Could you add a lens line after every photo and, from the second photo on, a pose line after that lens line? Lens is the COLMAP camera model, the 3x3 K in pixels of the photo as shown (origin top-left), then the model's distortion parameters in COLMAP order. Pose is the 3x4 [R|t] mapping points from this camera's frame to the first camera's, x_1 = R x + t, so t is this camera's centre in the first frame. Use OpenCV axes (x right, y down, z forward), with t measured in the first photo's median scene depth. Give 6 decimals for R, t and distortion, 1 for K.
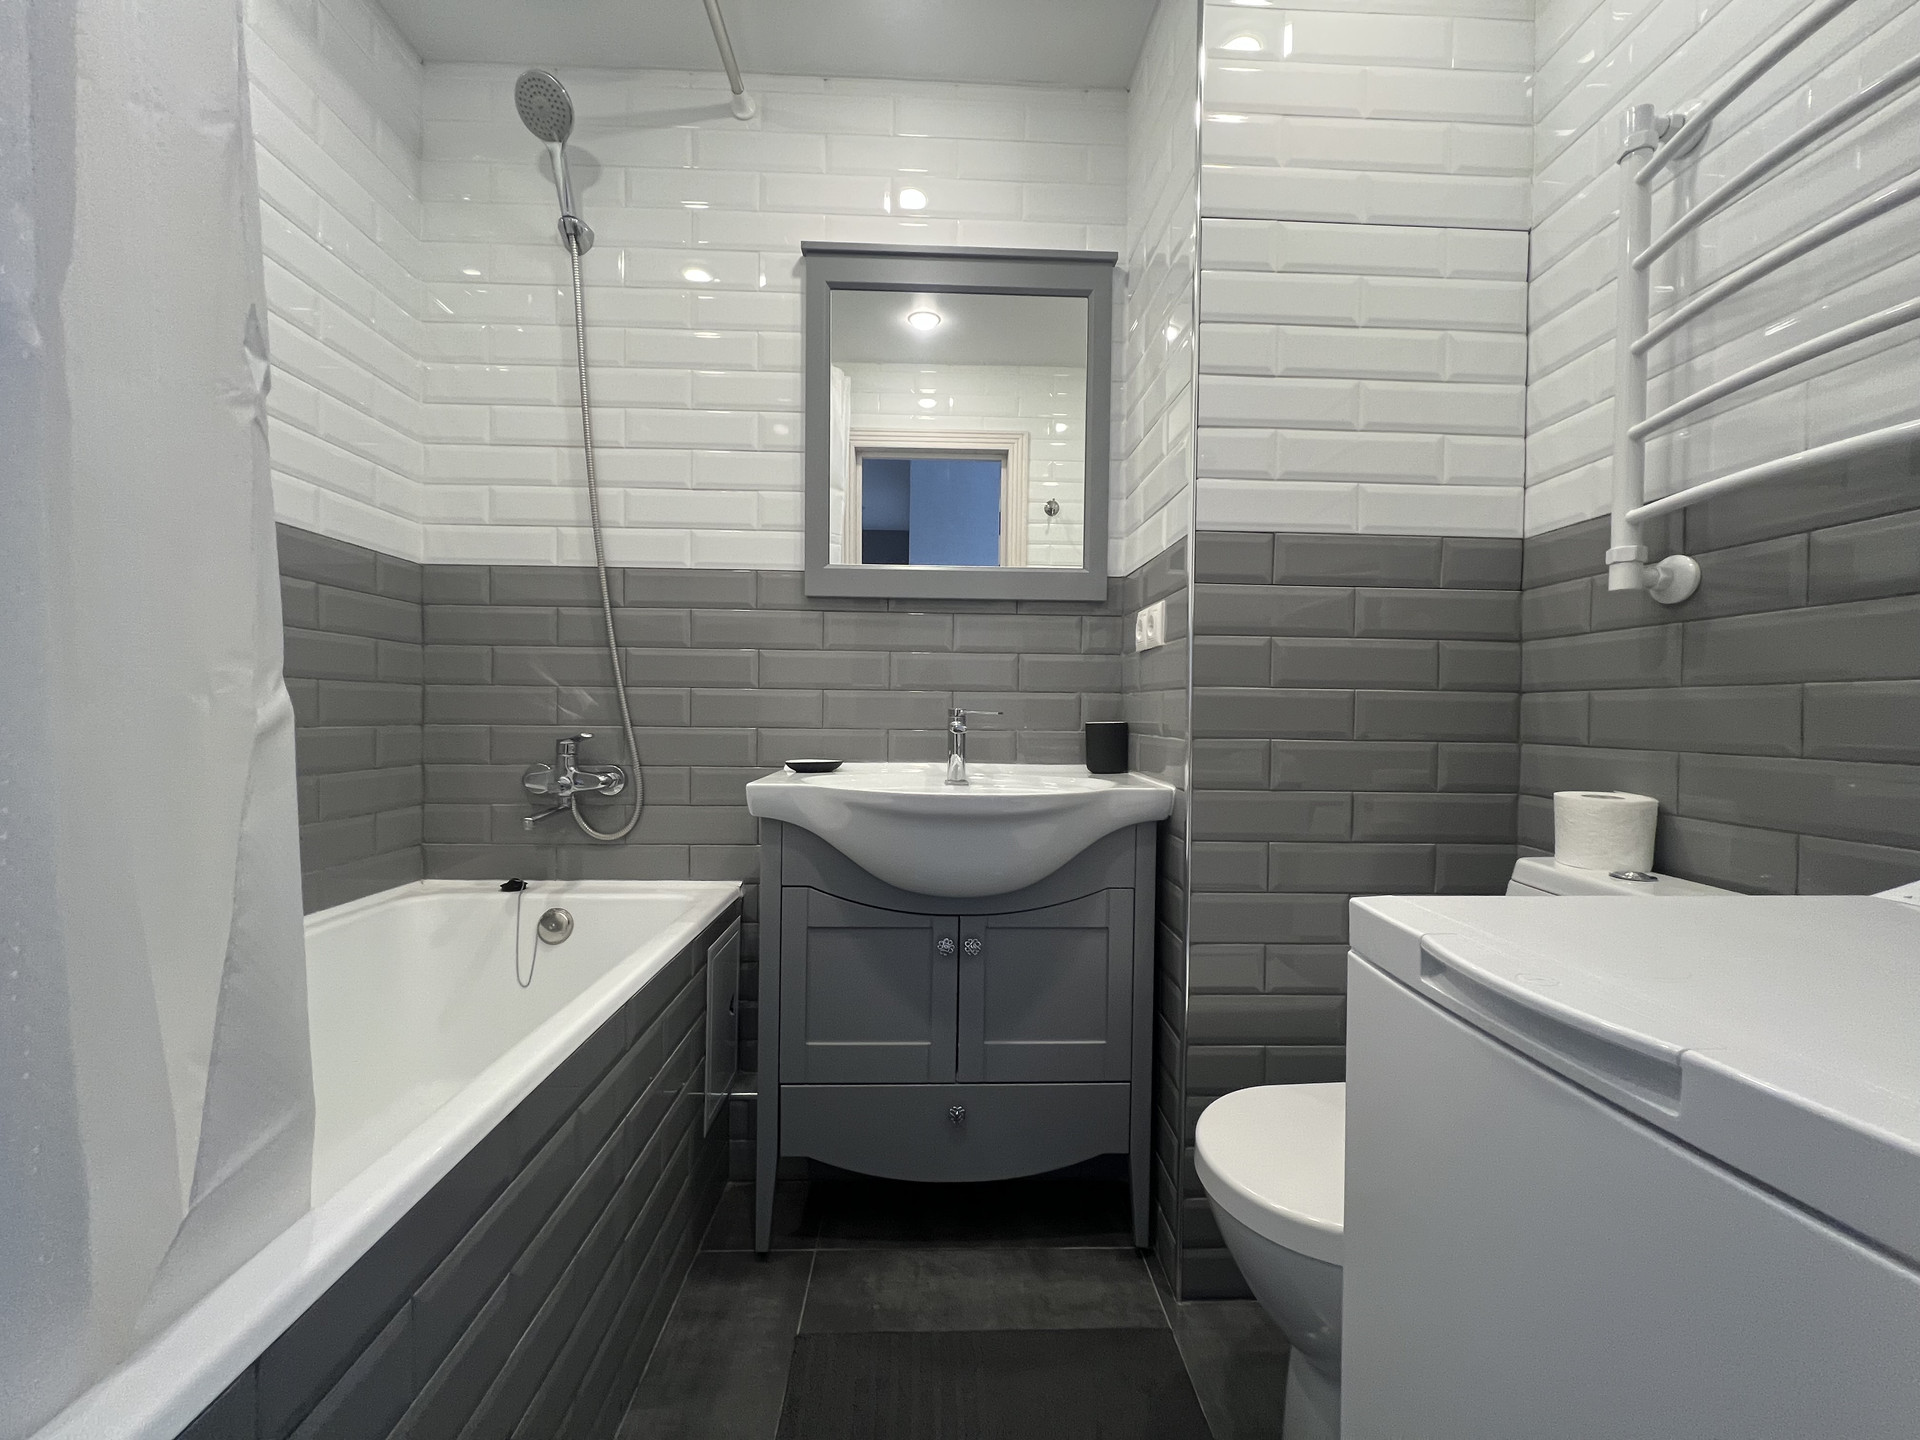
lens RADIAL K [[761.9, 0, 960.4], [0, 761.9, 724.8], [0, 0, 1]] dist [-0.001729, -0.000091]
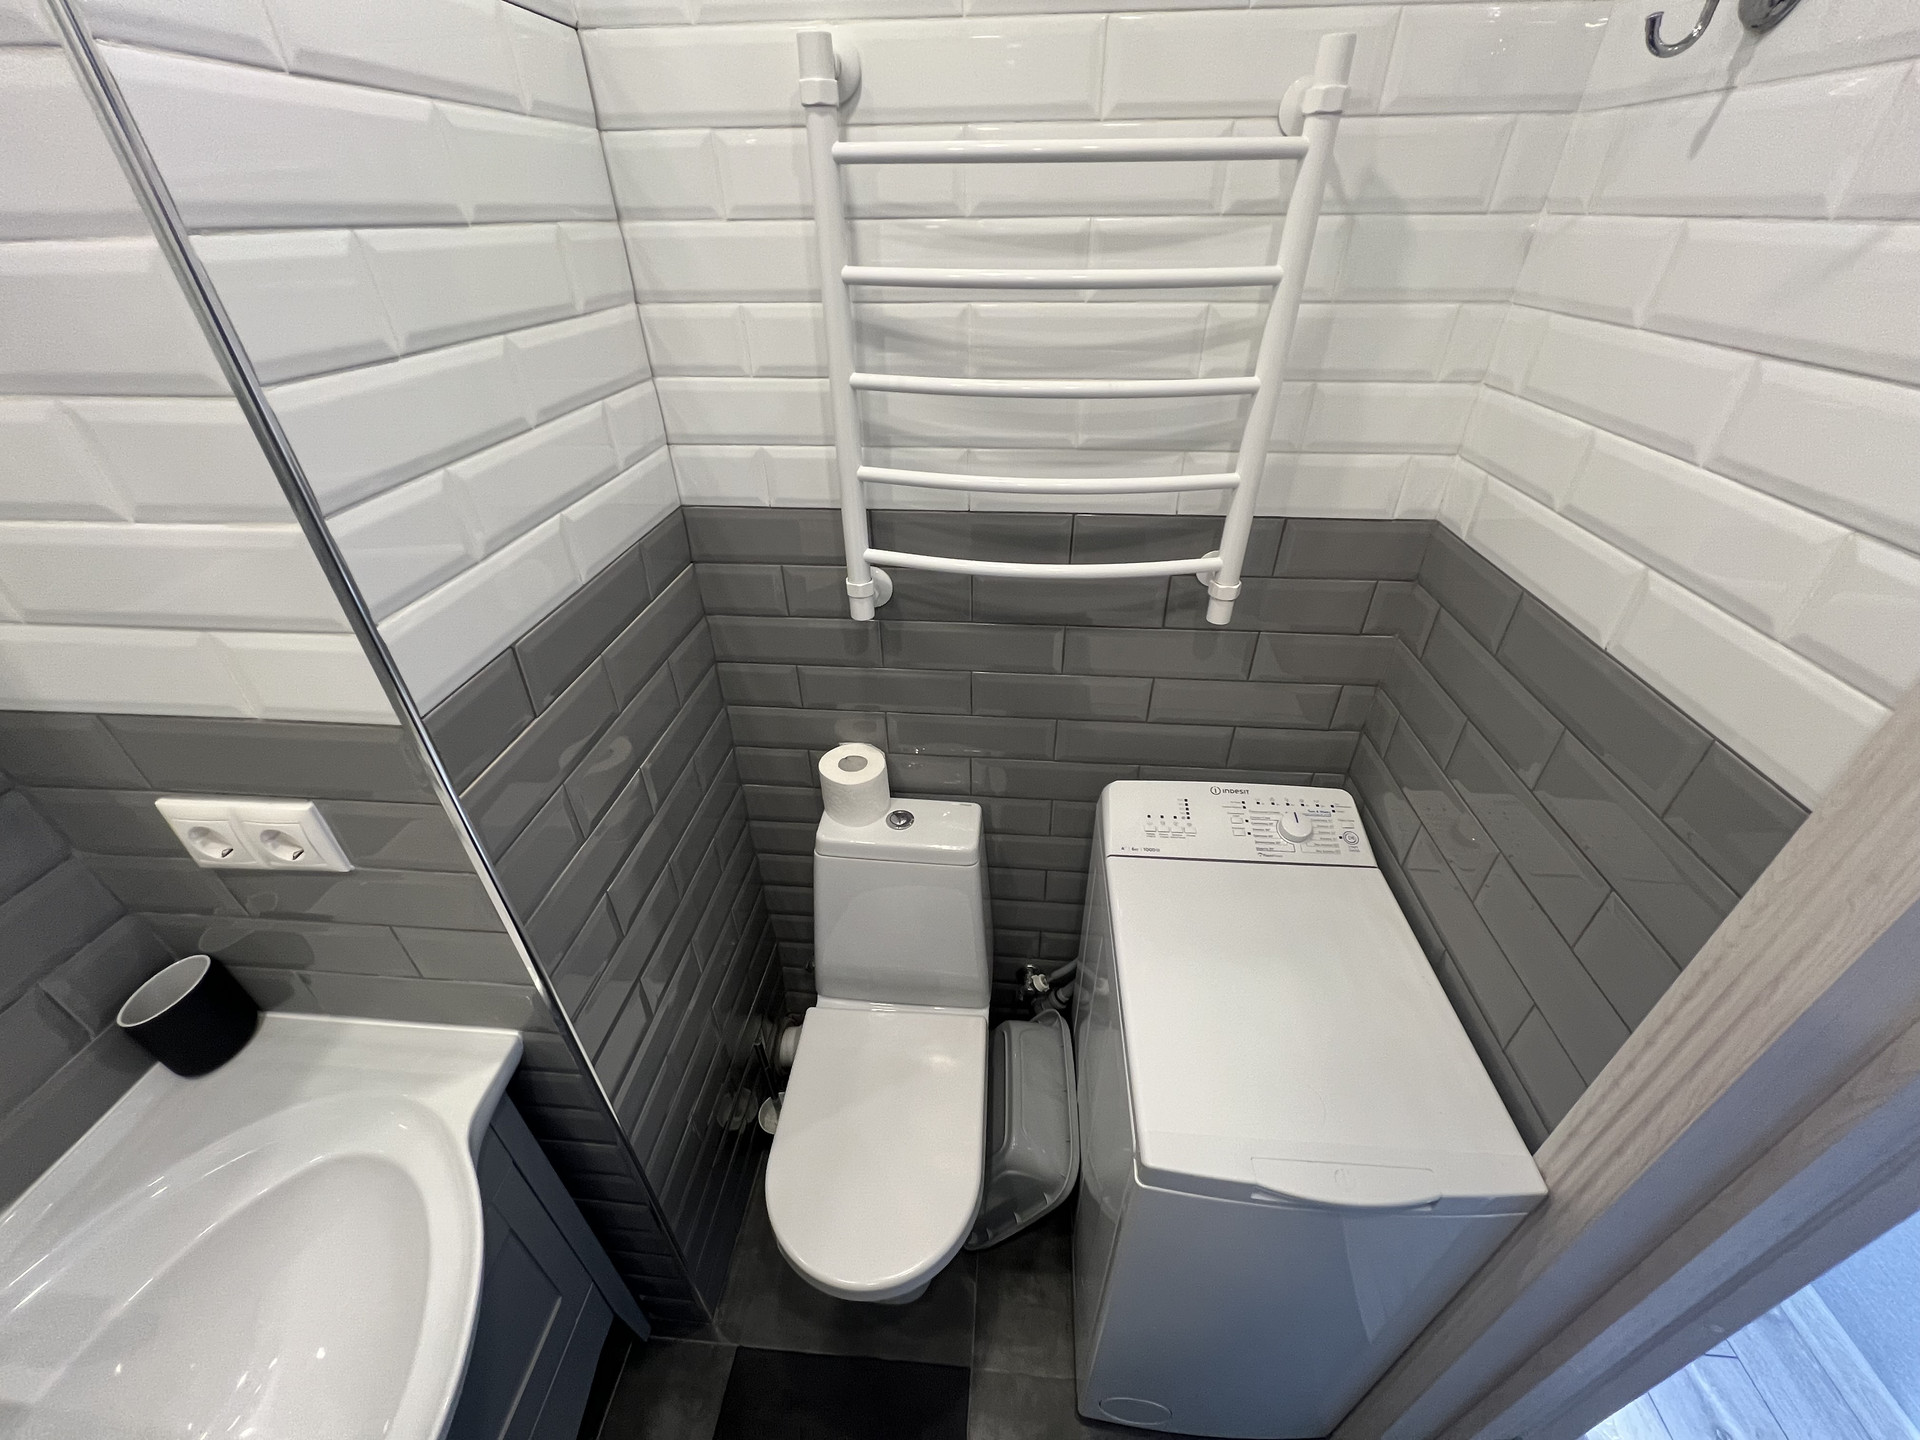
lens RADIAL K [[761.9, 0, 960.4], [0, 761.9, 724.8], [0, 0, 1]] dist [-0.001729, -0.000091]
pose [[0.124466, -0.567563, 0.813868, -0.062310], [0.027312, 0.821895, 0.568984, -0.541598], [-0.991848, -0.048590, 0.117799, 0.597956]]
